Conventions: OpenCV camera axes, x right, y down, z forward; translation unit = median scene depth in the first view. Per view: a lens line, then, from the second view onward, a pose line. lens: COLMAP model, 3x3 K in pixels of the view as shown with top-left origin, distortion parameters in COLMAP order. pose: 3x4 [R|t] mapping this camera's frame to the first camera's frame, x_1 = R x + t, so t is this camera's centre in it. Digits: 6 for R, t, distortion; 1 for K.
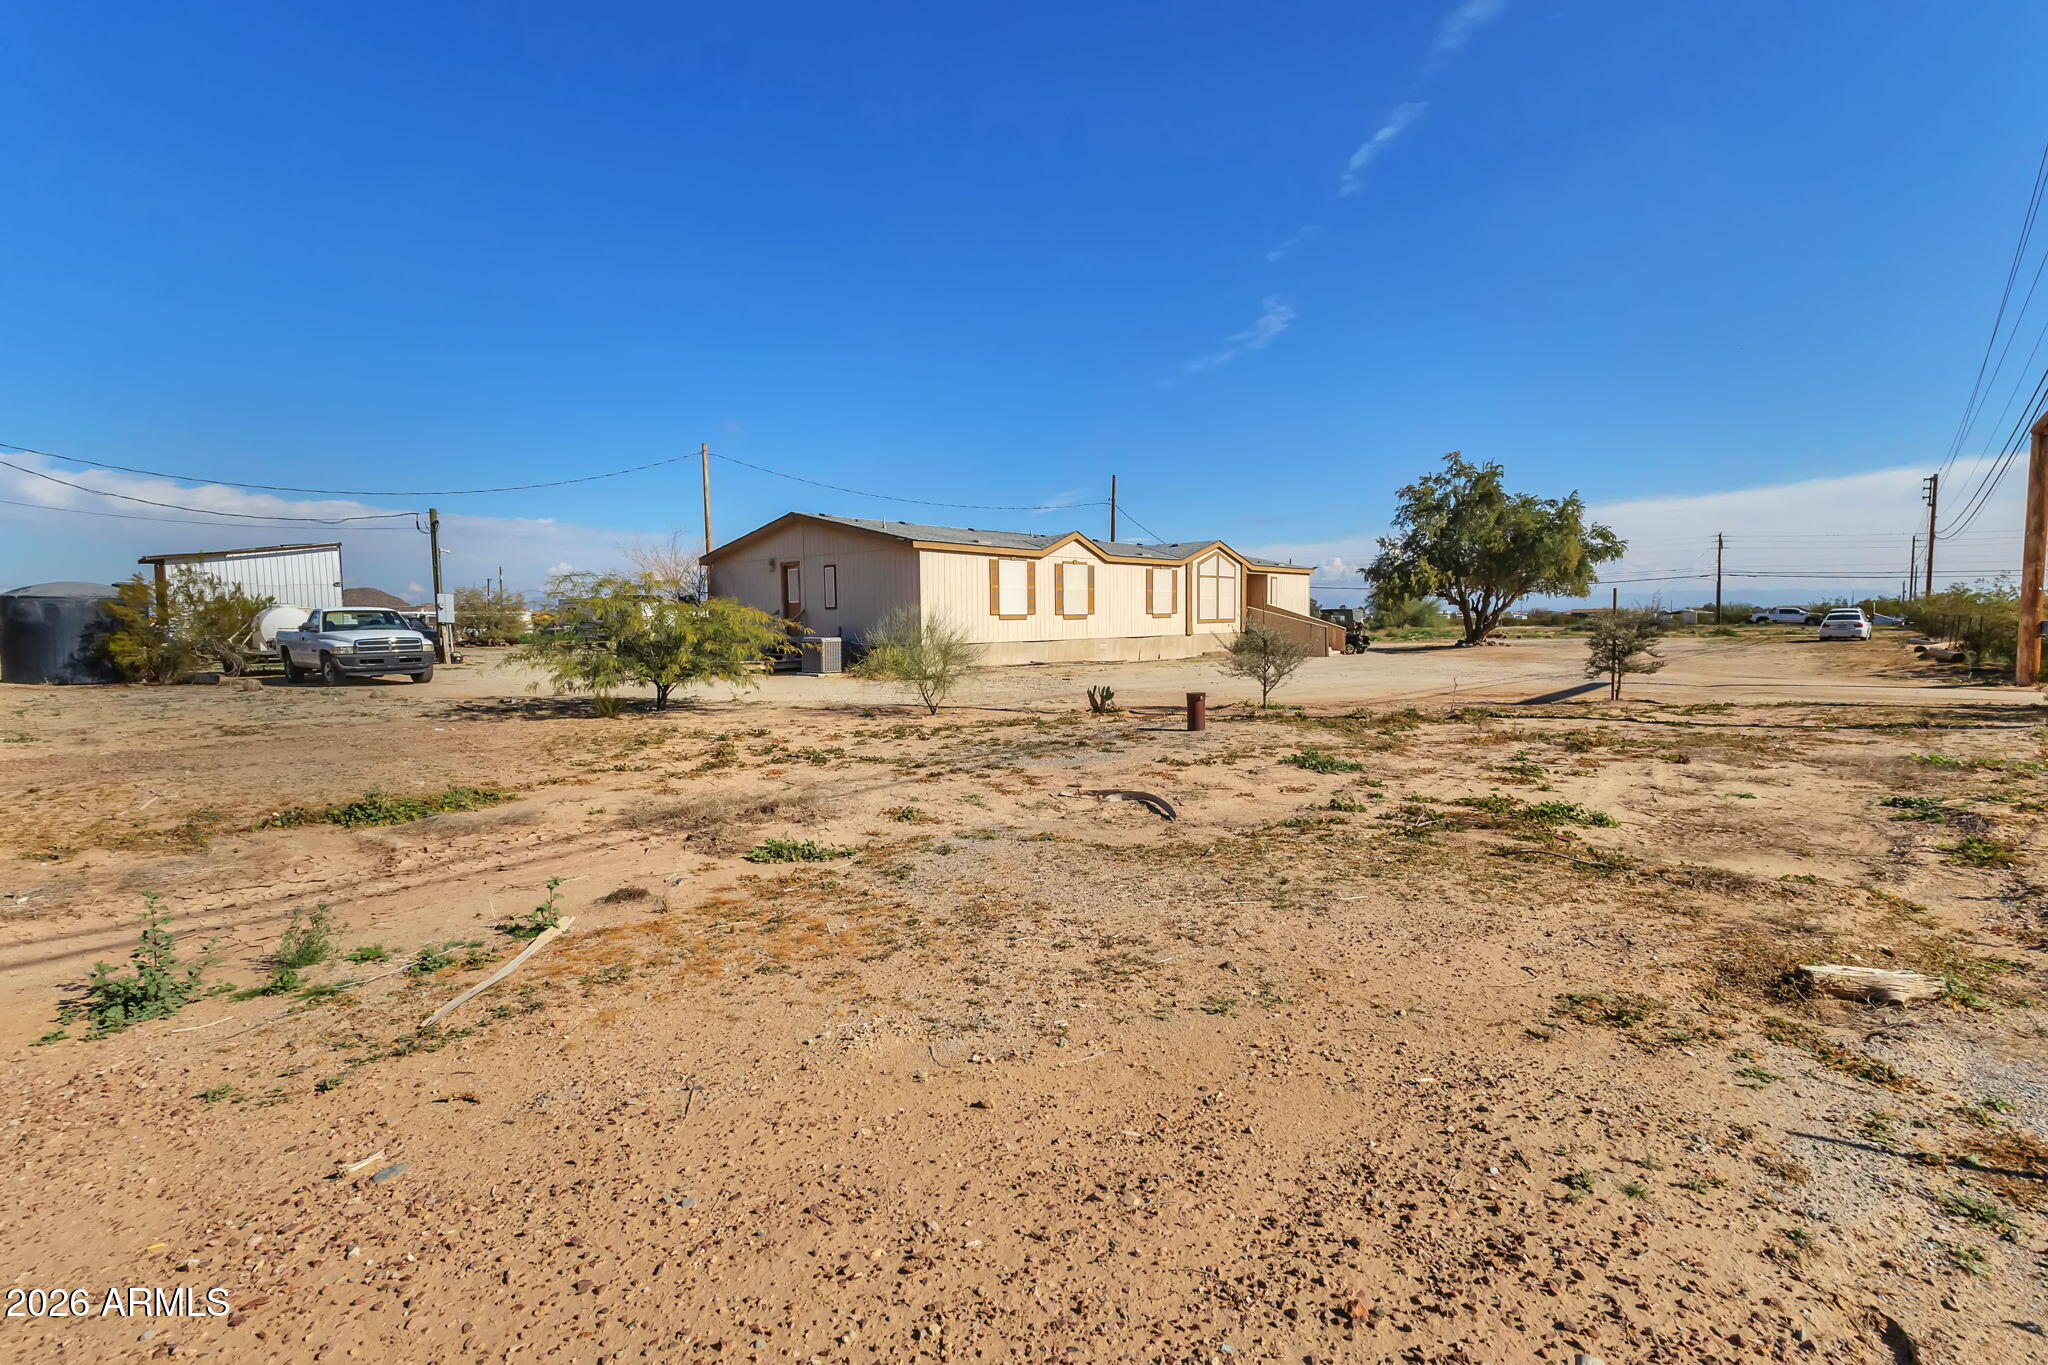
lens RADIAL K [[963.4, 0, 1024.0], [0, 963.4, 682.5], [0, 0, 1]] dist [0.001166, 0.000240]
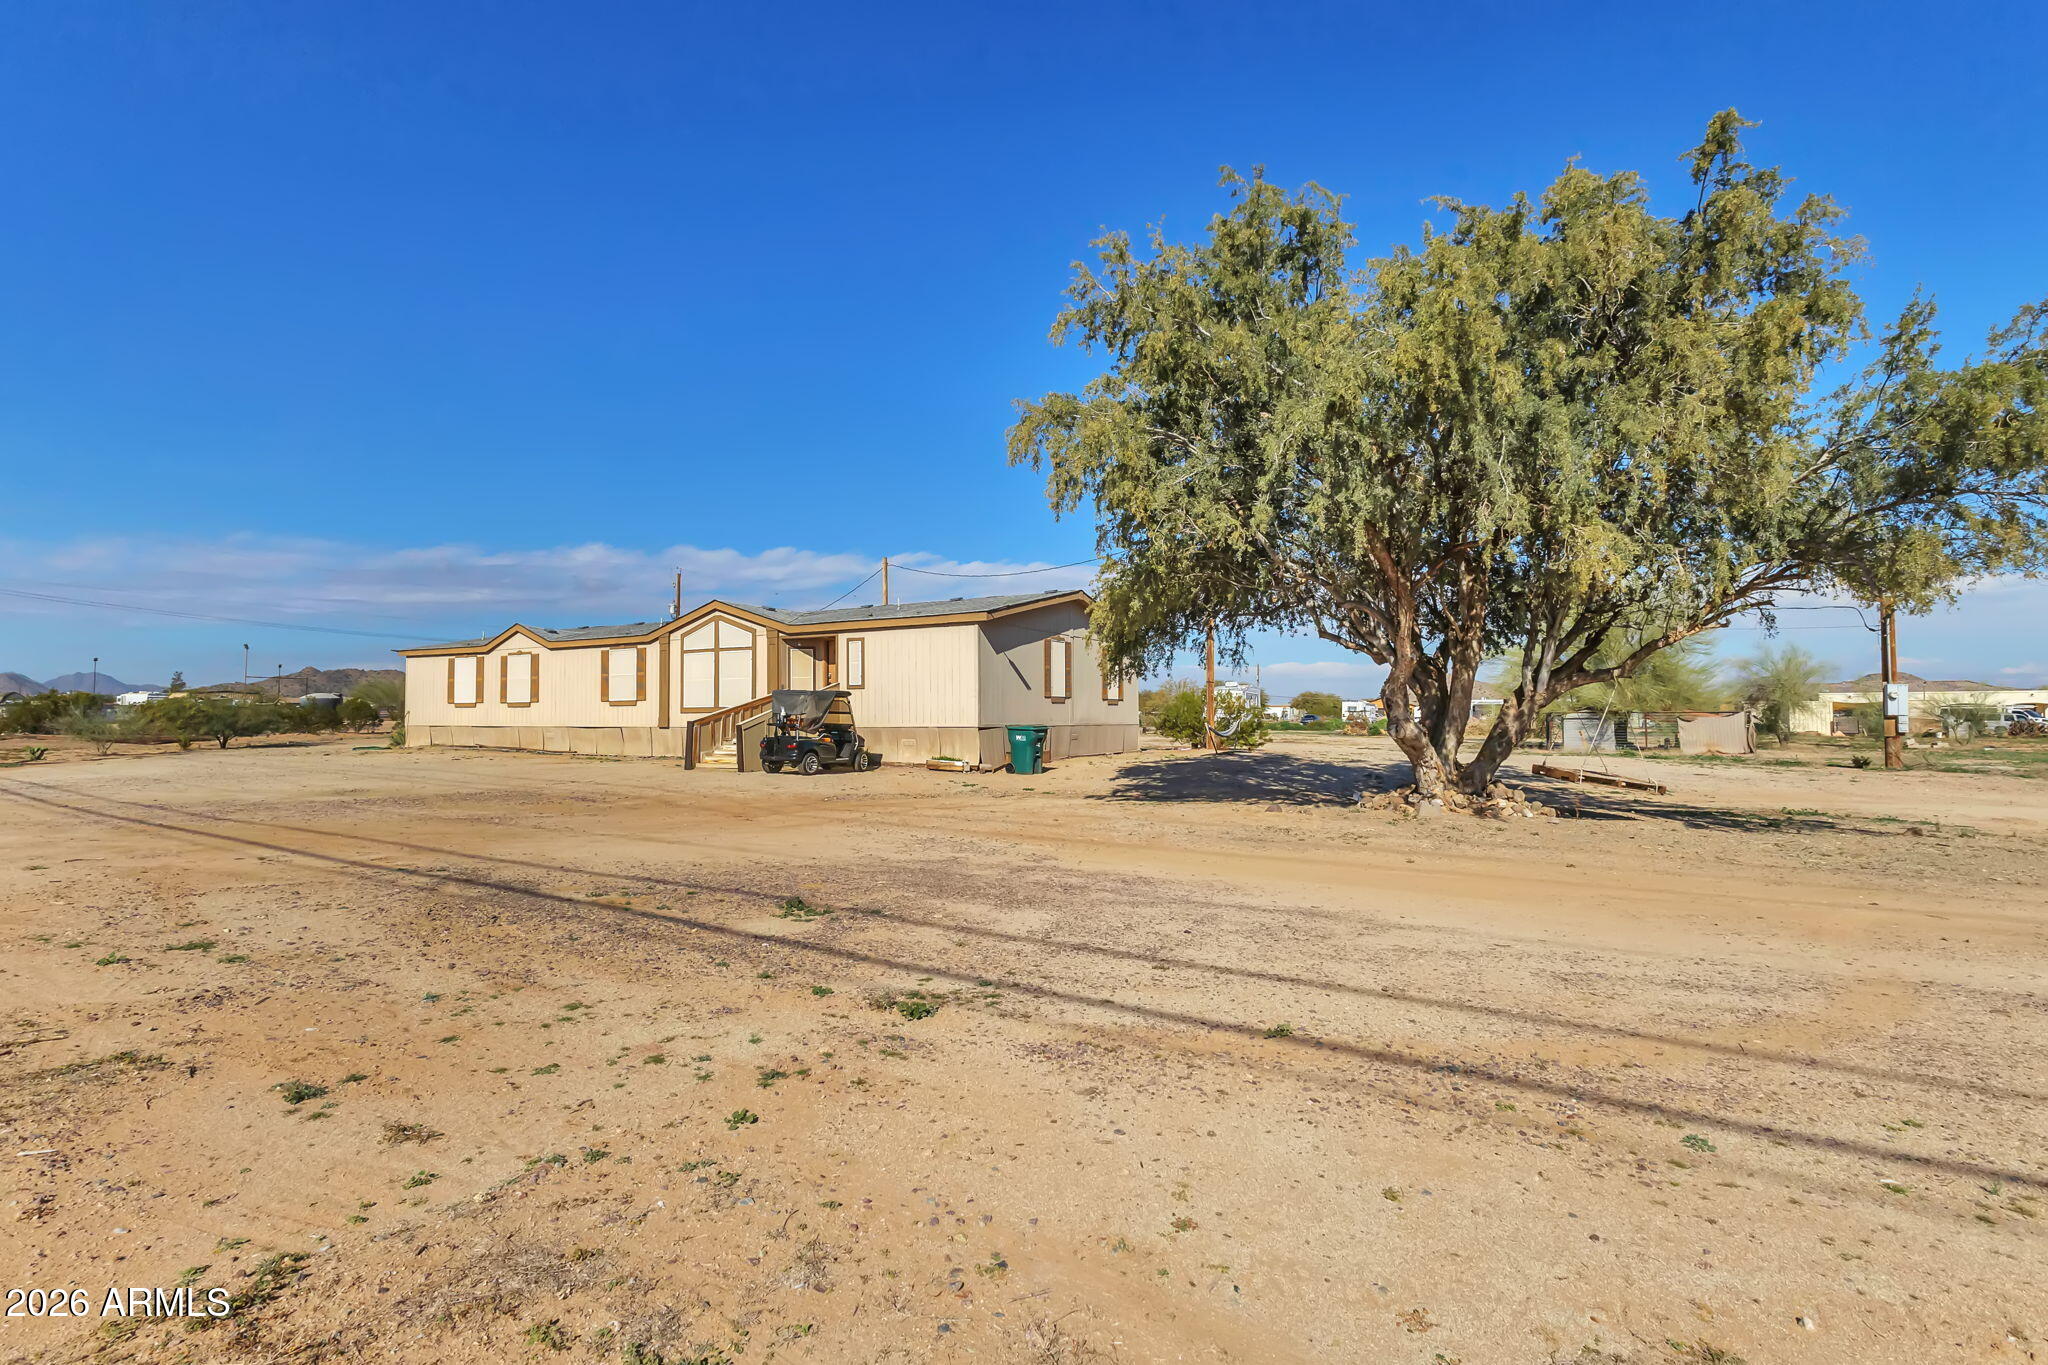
lens RADIAL K [[947.9, 0, 1020.8], [0, 947.9, 701.4], [0, 0, 1]] dist [0.003912, 0.000572]
pose [[0.183270, 0.002350, -0.983060, 1.088380], [-0.059514, 0.998189, -0.008709, -0.088668], [0.981259, 0.060102, 0.183078, 1.250104]]
